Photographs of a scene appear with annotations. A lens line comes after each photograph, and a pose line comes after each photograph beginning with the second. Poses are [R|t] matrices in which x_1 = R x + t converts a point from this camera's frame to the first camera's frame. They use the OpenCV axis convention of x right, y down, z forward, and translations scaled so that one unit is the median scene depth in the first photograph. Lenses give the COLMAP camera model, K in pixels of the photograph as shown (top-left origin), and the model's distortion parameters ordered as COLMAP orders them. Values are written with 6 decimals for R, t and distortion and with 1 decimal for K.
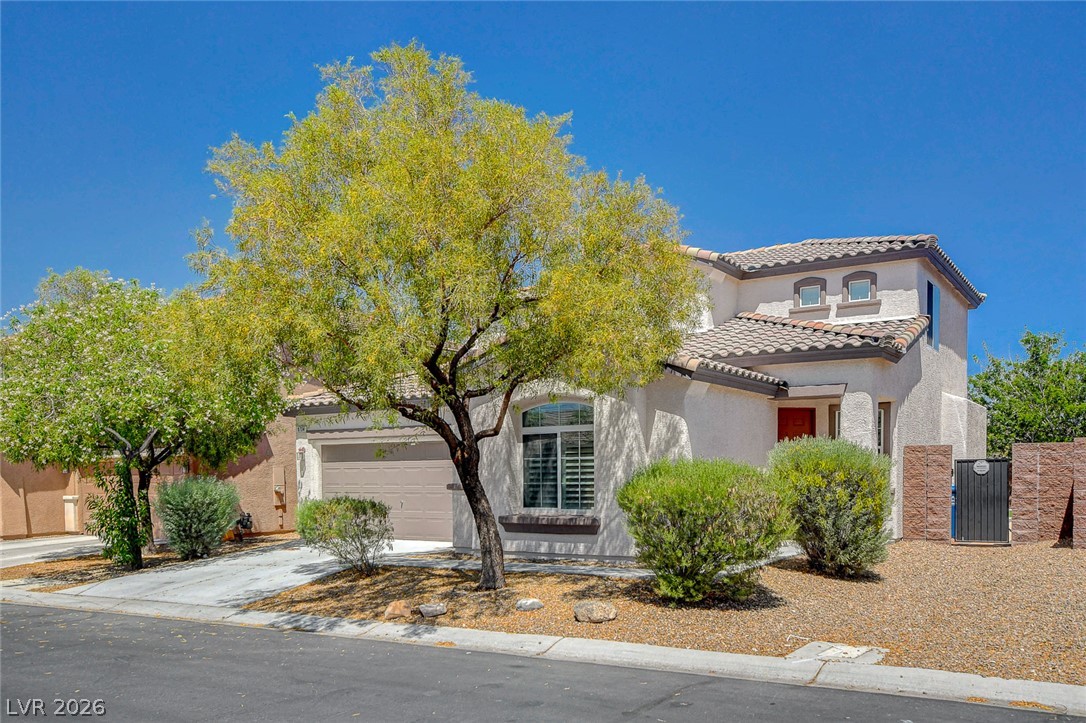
lens RADIAL K [[908.5, 0, 543.0], [0, 908.5, 361.5], [0, 0, 1]] dist [-0.000313, 0.000253]
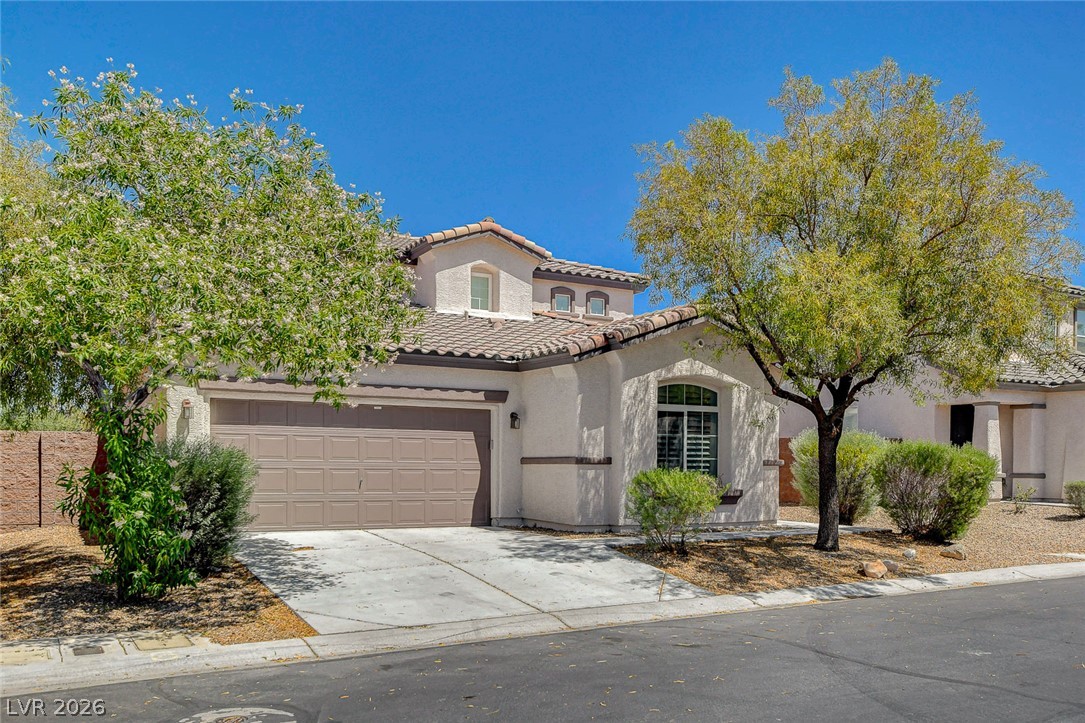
lens RADIAL K [[928.4, 0, 542.5], [0, 928.4, 361.5], [0, 0, 1]] dist [-0.005130, -0.002440]
pose [[0.465719, 0.113109, 0.877674, -1.025019], [-0.121372, 0.990589, -0.063257, 0.109241], [-0.876570, -0.077065, 0.475065, 0.634247]]
